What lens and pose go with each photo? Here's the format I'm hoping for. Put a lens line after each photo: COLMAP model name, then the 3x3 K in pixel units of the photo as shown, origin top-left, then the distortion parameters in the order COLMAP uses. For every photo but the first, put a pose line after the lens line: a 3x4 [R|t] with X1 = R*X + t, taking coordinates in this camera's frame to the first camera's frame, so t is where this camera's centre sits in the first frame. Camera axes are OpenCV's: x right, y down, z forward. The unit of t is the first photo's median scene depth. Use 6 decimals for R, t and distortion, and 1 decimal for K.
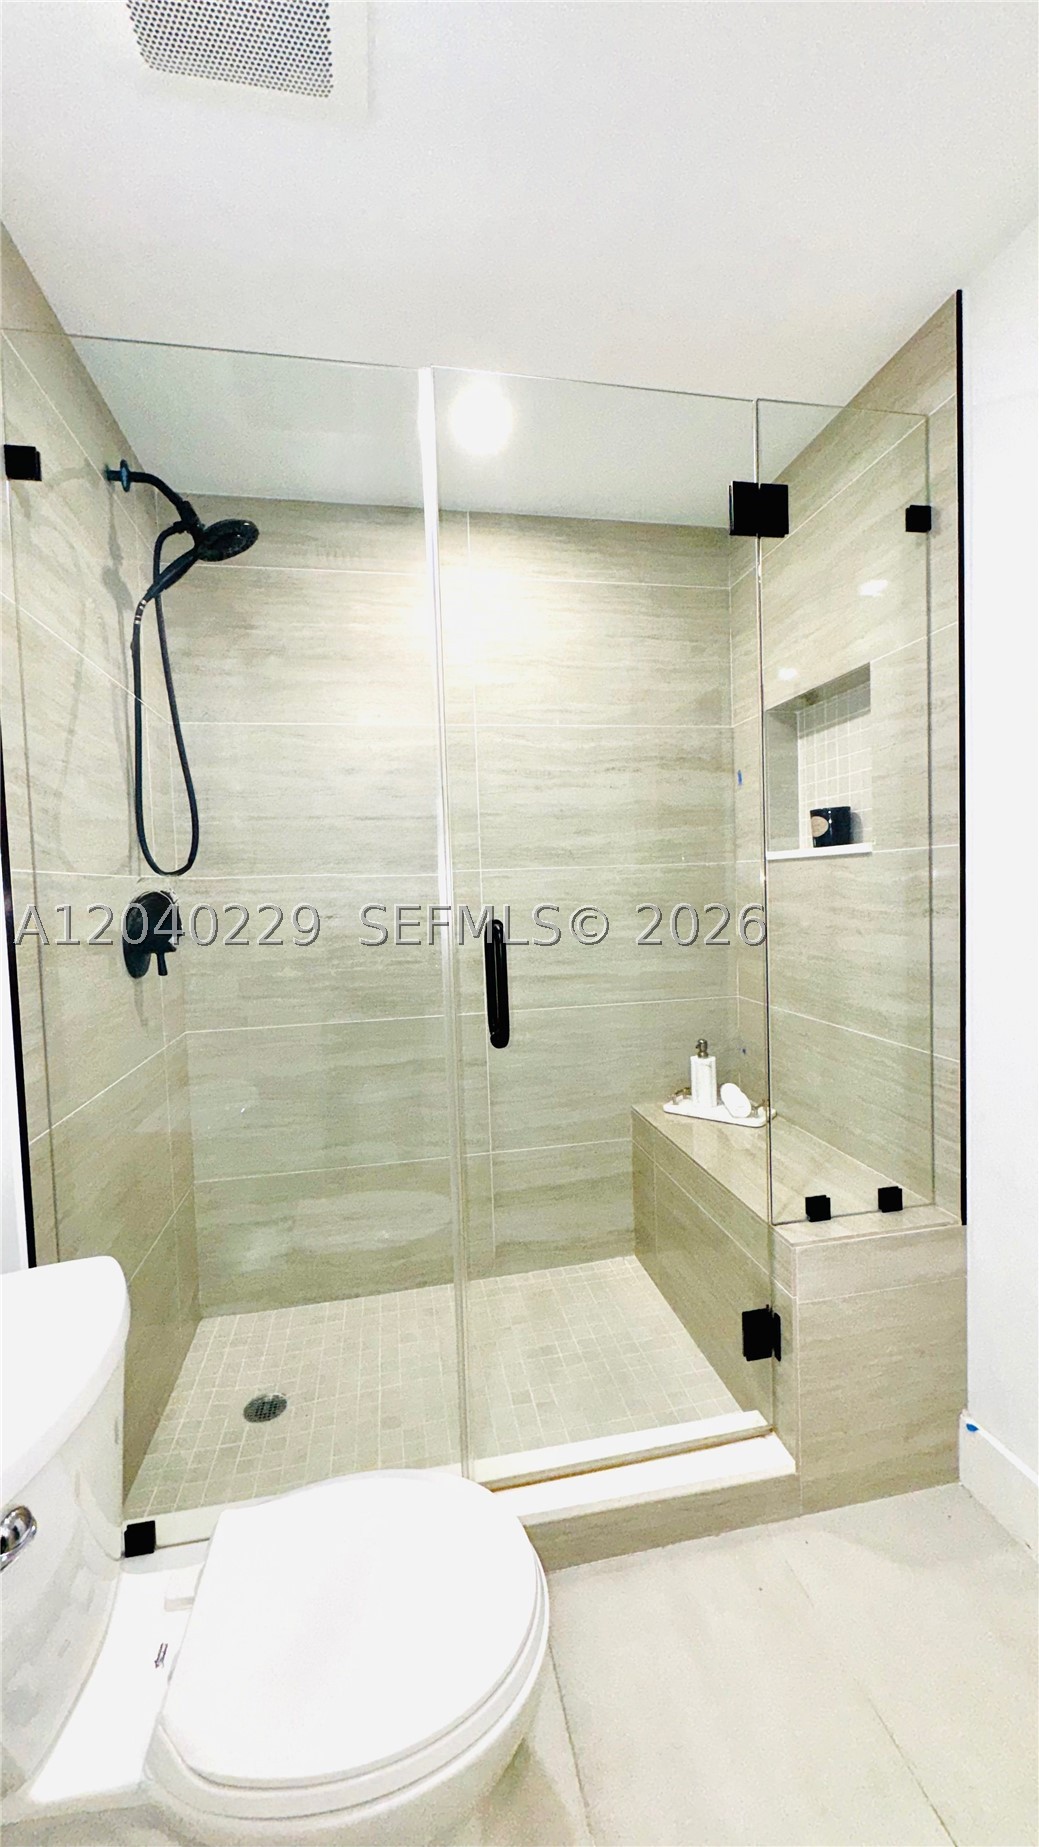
lens RADIAL K [[740.4, 0, 519.6], [0, 740.4, 919.7], [0, 0, 1]] dist [0.001182, 0.000193]
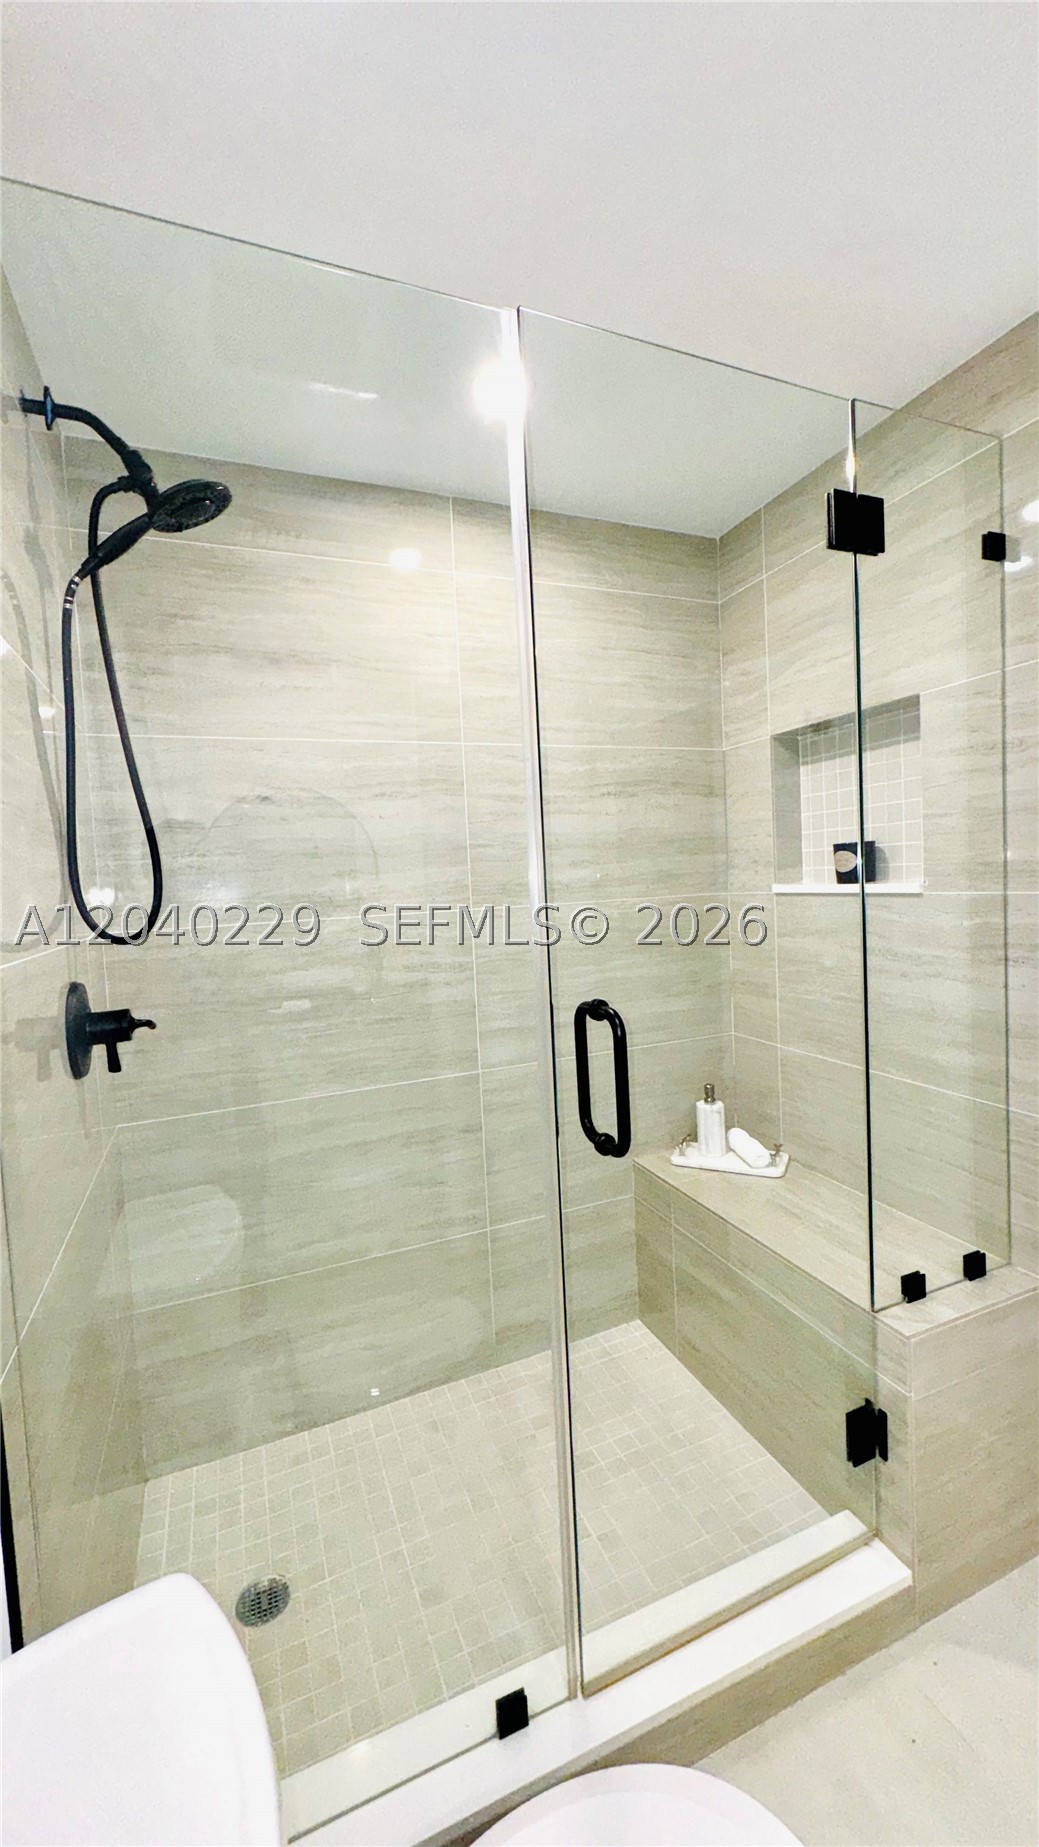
lens RADIAL K [[740.4, 0, 519.6], [0, 740.4, 919.7], [0, 0, 1]] dist [0.001182, 0.000193]
pose [[0.979917, -0.025706, 0.197741, -0.221480], [0.025103, 0.999669, 0.005556, -0.075633], [-0.197818, -0.000481, 0.980239, 0.170811]]
